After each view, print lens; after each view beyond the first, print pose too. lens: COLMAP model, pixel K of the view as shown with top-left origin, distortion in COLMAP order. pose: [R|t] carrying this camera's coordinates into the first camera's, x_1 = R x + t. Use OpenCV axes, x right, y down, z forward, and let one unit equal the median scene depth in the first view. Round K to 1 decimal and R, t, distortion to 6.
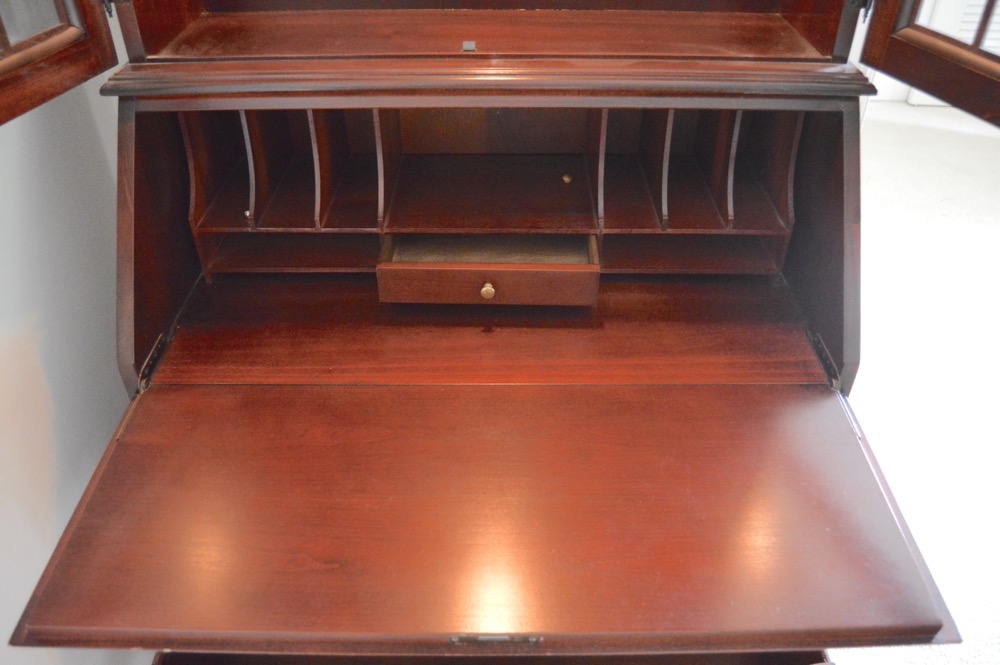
lens RADIAL K [[780.3, 0, 500.0], [0, 780.3, 332.5], [0, 0, 1]] dist [-0.101199, 0.048500]
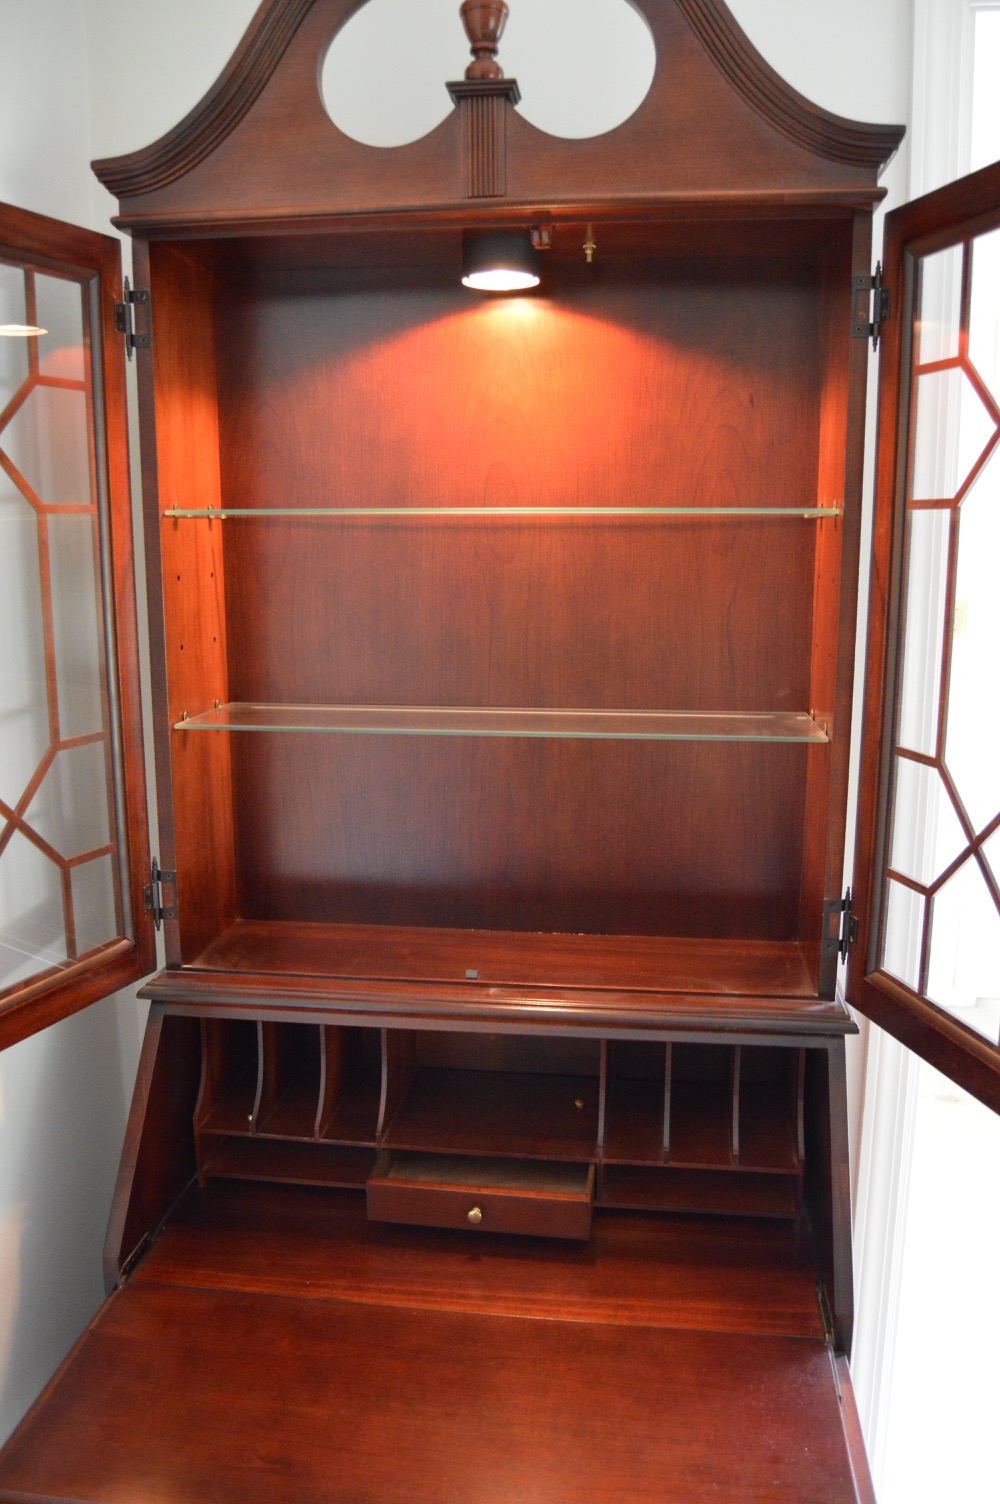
lens RADIAL K [[1173.6, 0, 500.0], [0, 1173.6, 752.0], [0, 0, 1]] dist [-0.101199, 0.048500]
pose [[0.991747, 0.021138, -0.126455, 0.193095], [-0.076201, 0.890385, -0.448785, 0.080649], [0.103108, 0.454717, 0.884647, -0.569011]]
